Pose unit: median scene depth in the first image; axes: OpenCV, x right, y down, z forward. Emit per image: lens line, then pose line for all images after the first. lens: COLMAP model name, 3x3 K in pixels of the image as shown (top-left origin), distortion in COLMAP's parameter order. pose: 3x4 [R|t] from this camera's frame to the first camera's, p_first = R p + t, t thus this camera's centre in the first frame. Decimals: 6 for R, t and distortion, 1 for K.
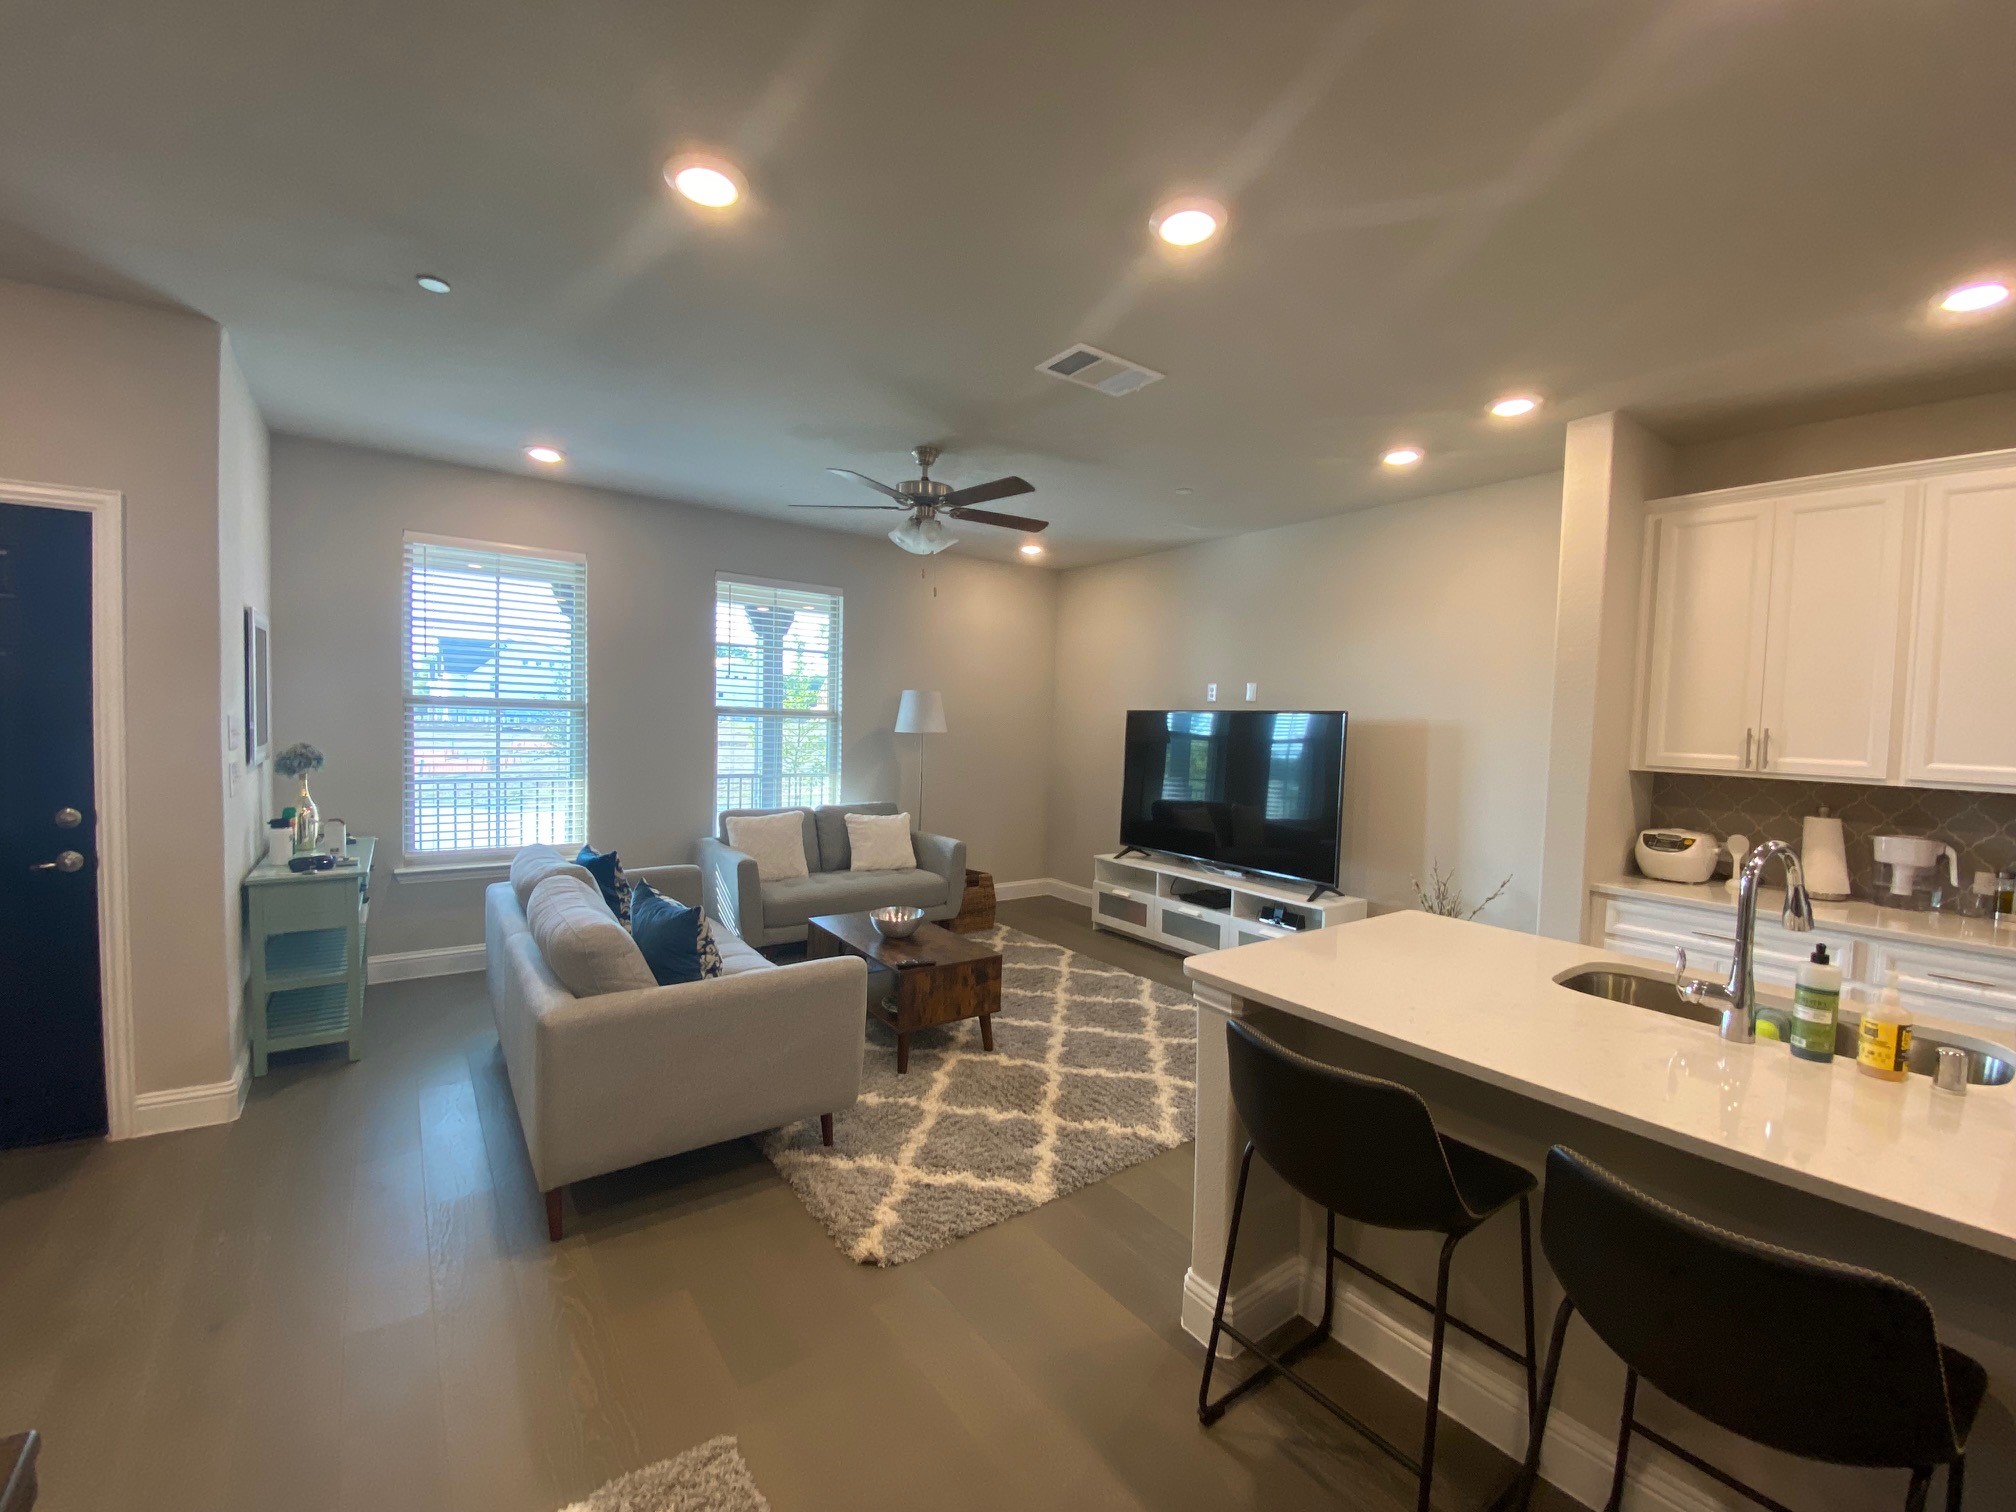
lens RADIAL K [[822.7, 0, 1006.1], [0, 822.7, 759.9], [0, 0, 1]] dist [0.029142, -0.026472]
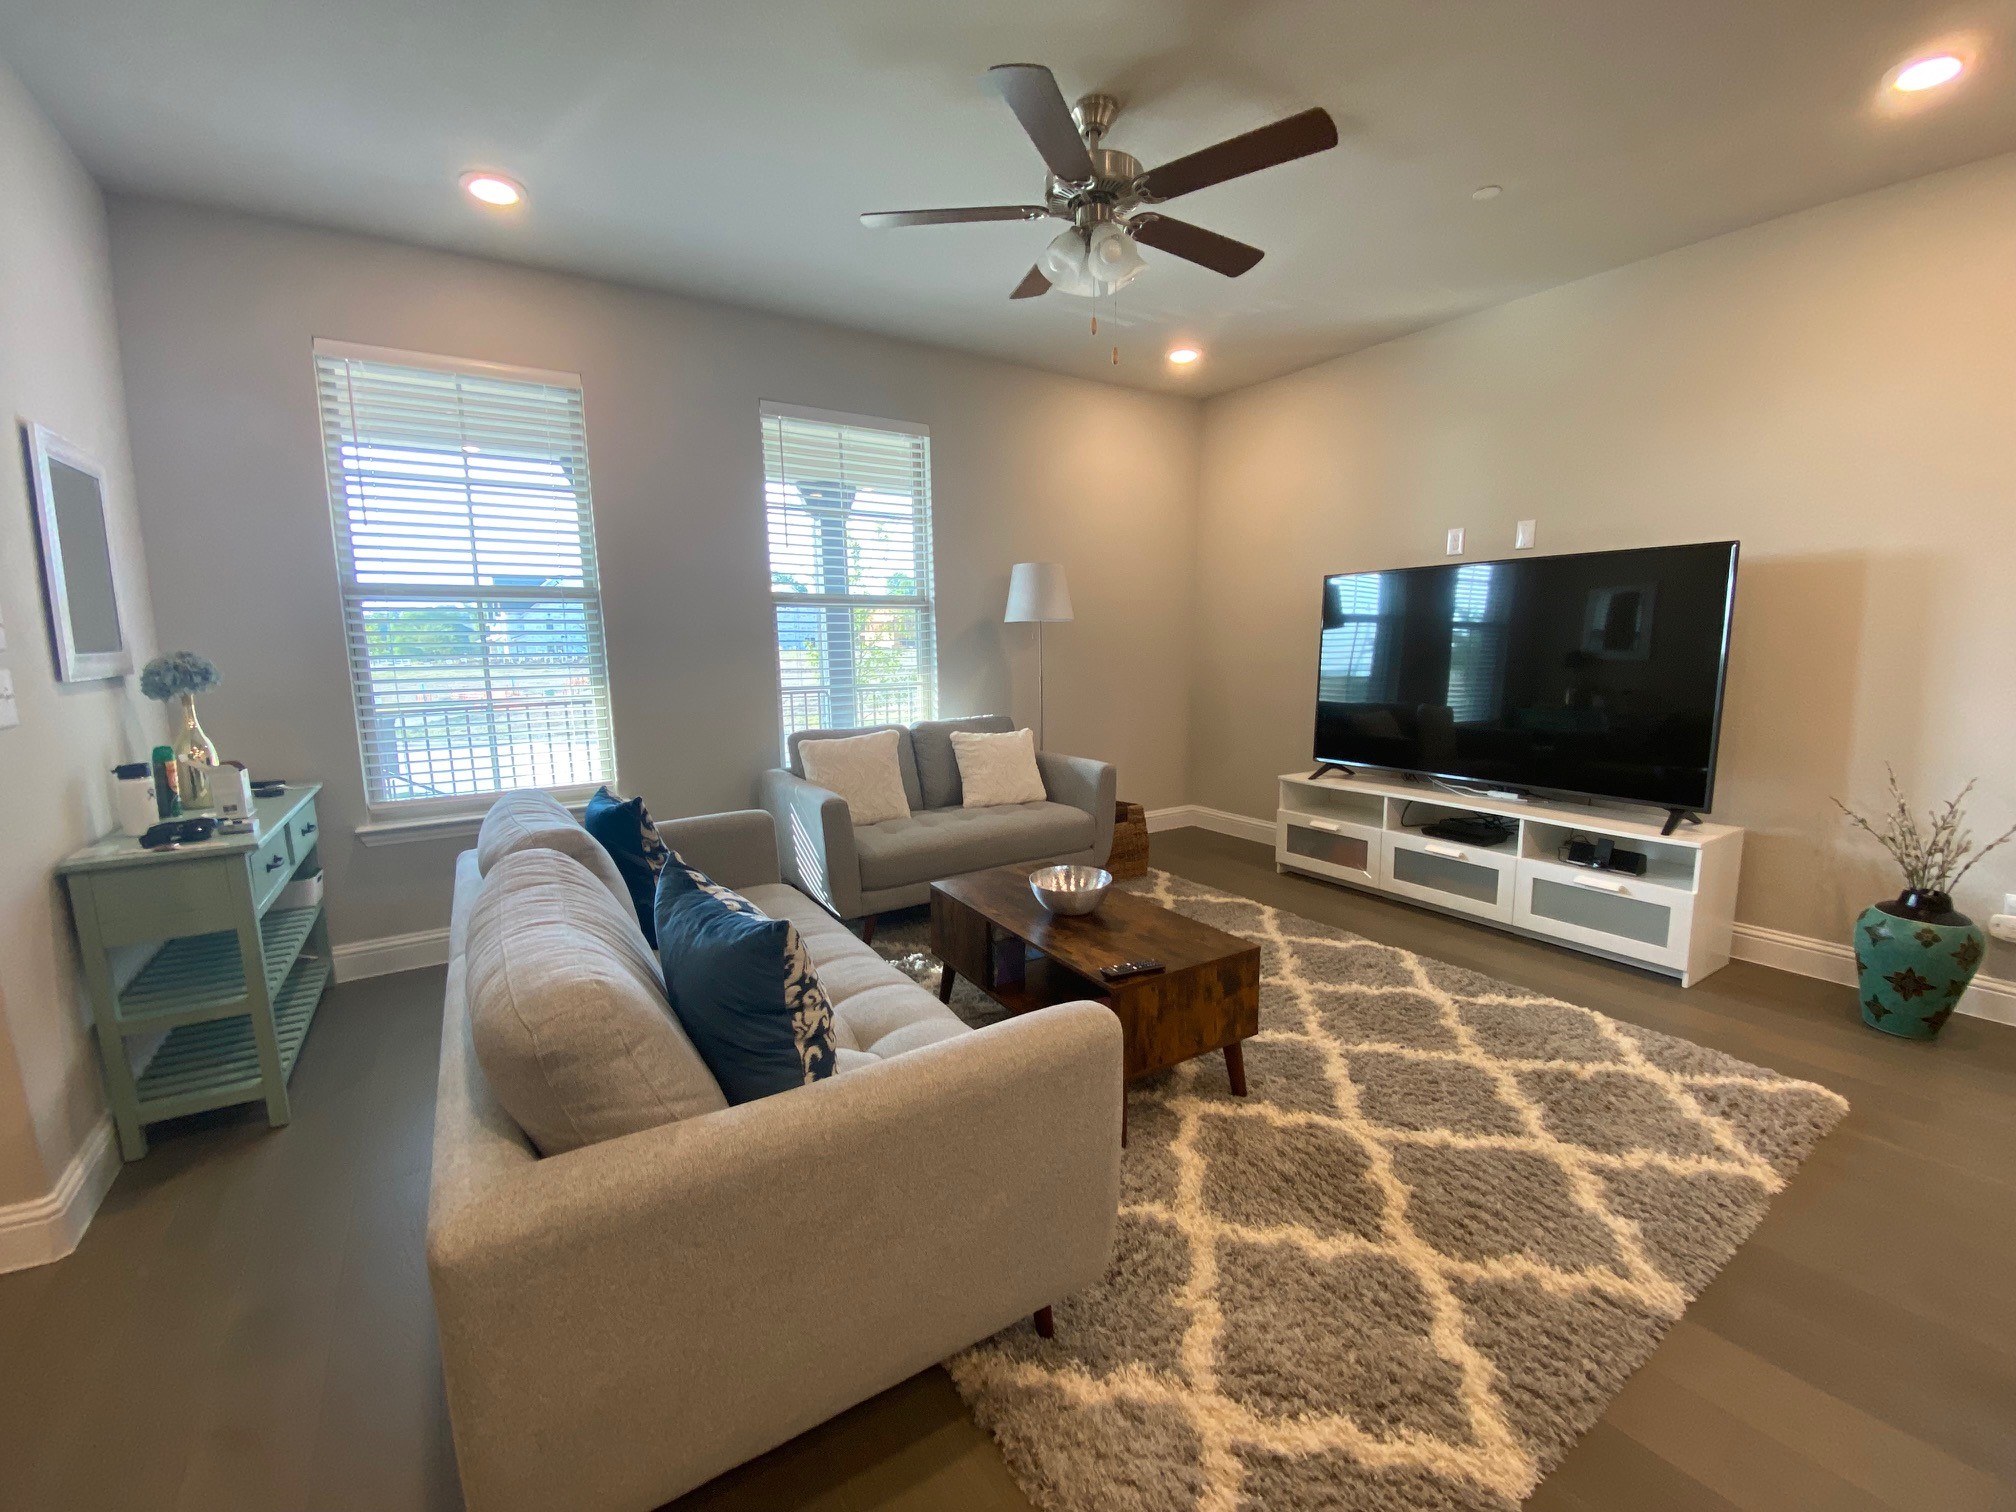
lens RADIAL K [[822.7, 0, 1006.1], [0, 822.7, 759.9], [0, 0, 1]] dist [0.029142, -0.026472]
pose [[0.997588, -0.033478, -0.060804, -0.138839], [0.039227, 0.994613, 0.095947, 0.029158], [0.057265, -0.098101, 0.993528, 0.355389]]
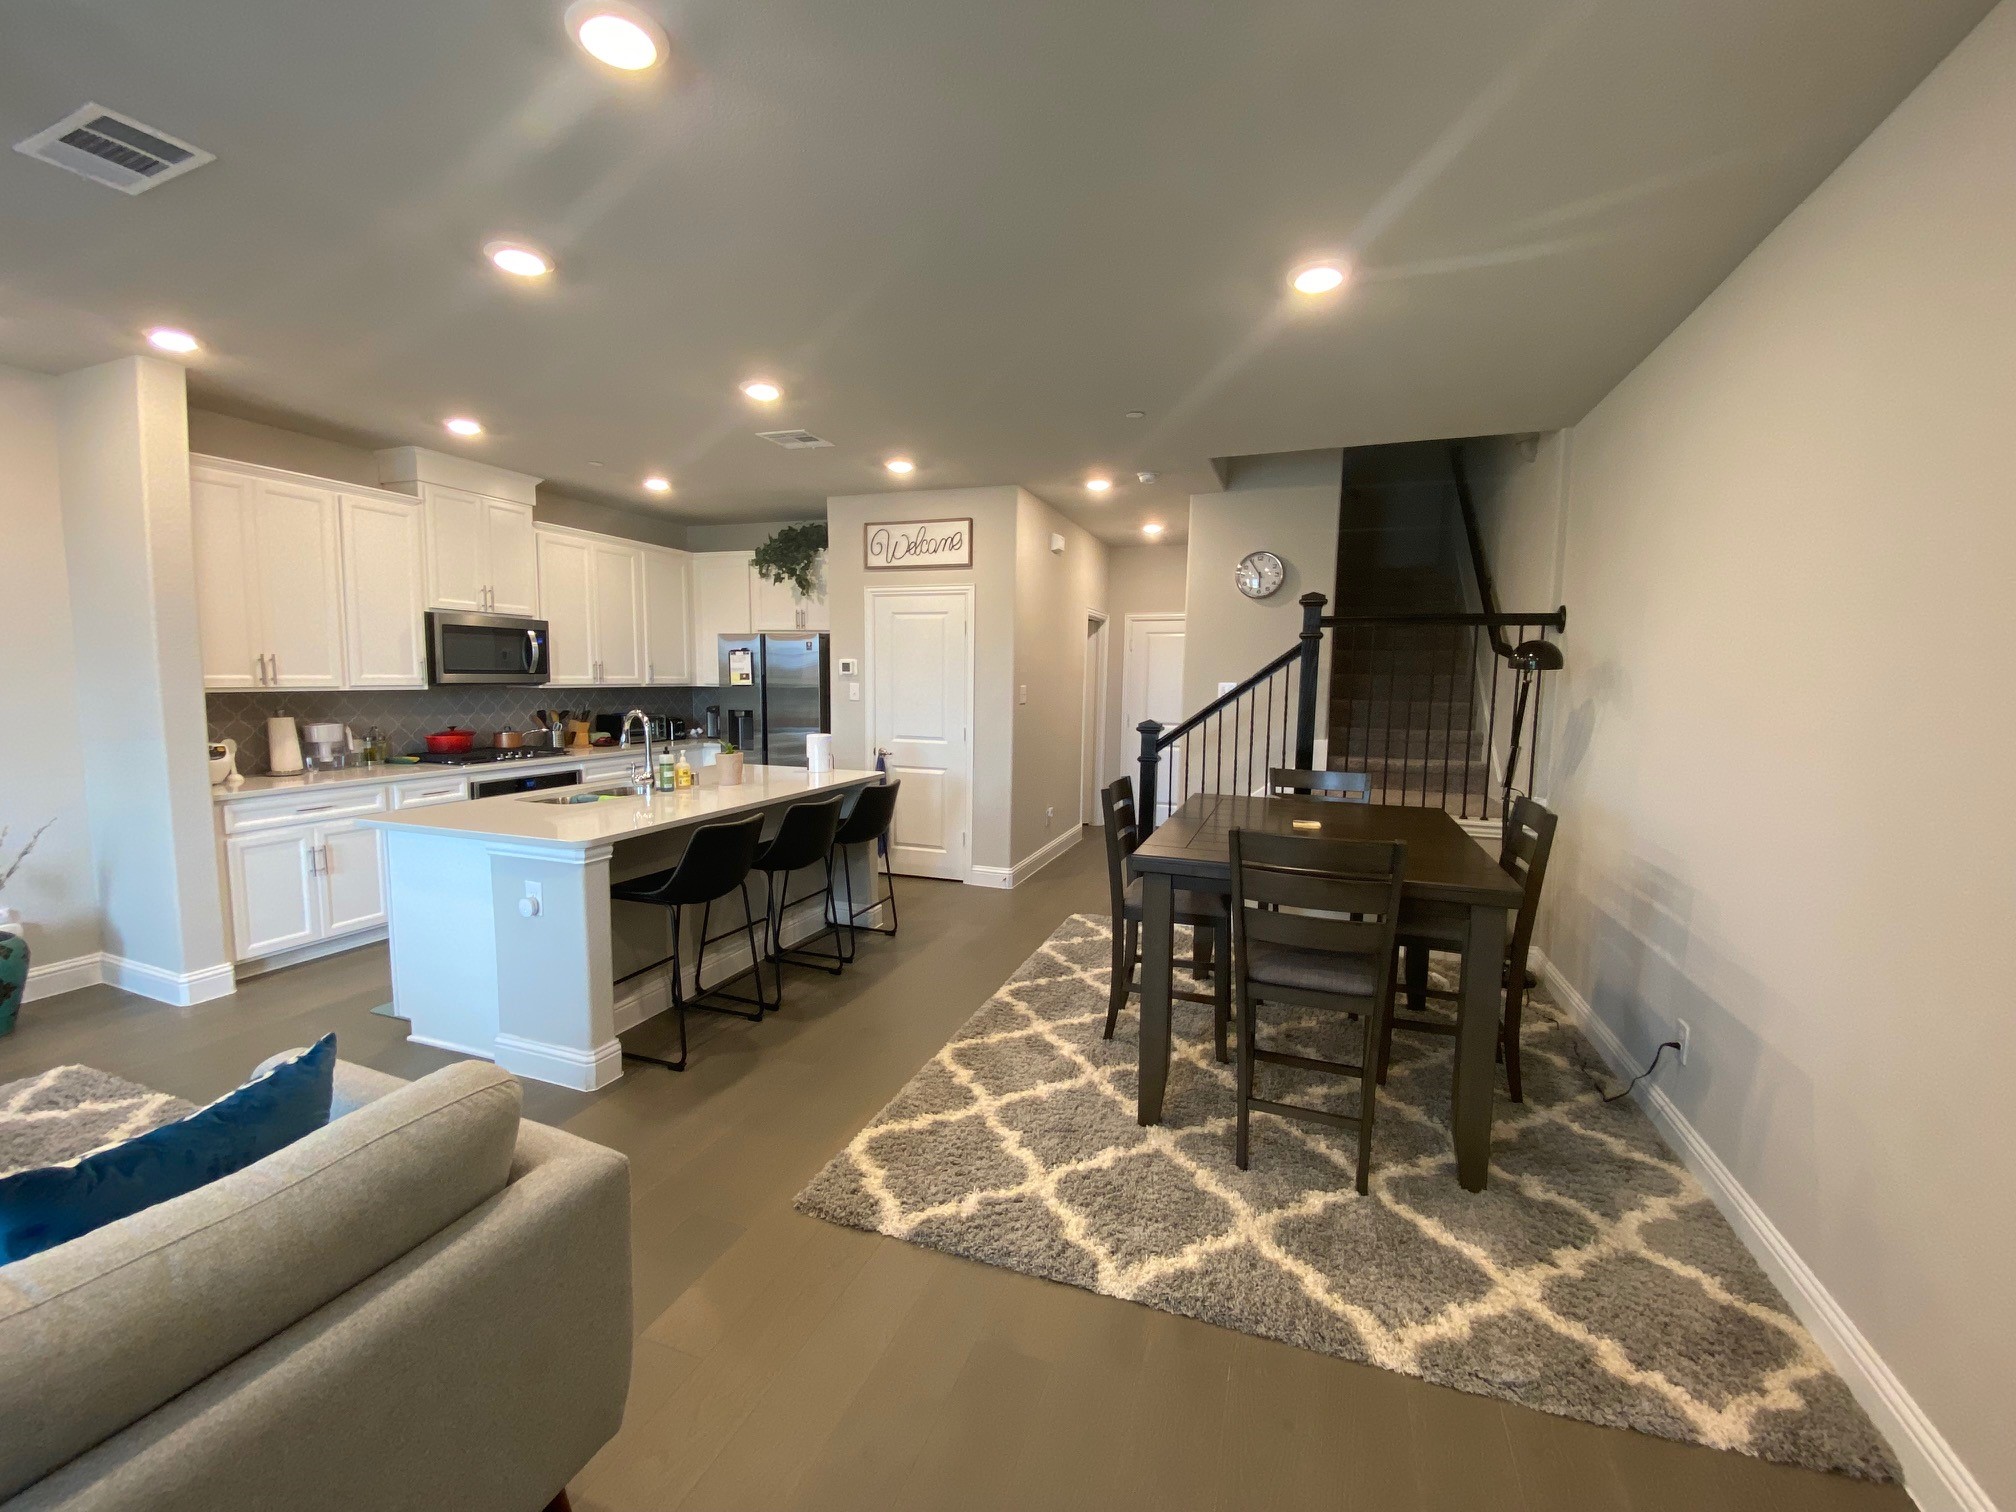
lens RADIAL K [[822.7, 0, 1006.1], [0, 822.7, 759.9], [0, 0, 1]] dist [0.029142, -0.026472]
pose [[-0.566781, -0.123080, 0.814623, -0.673684], [0.011760, 0.987469, 0.157377, -0.051547], [-0.823785, 0.098778, -0.558231, 0.613078]]
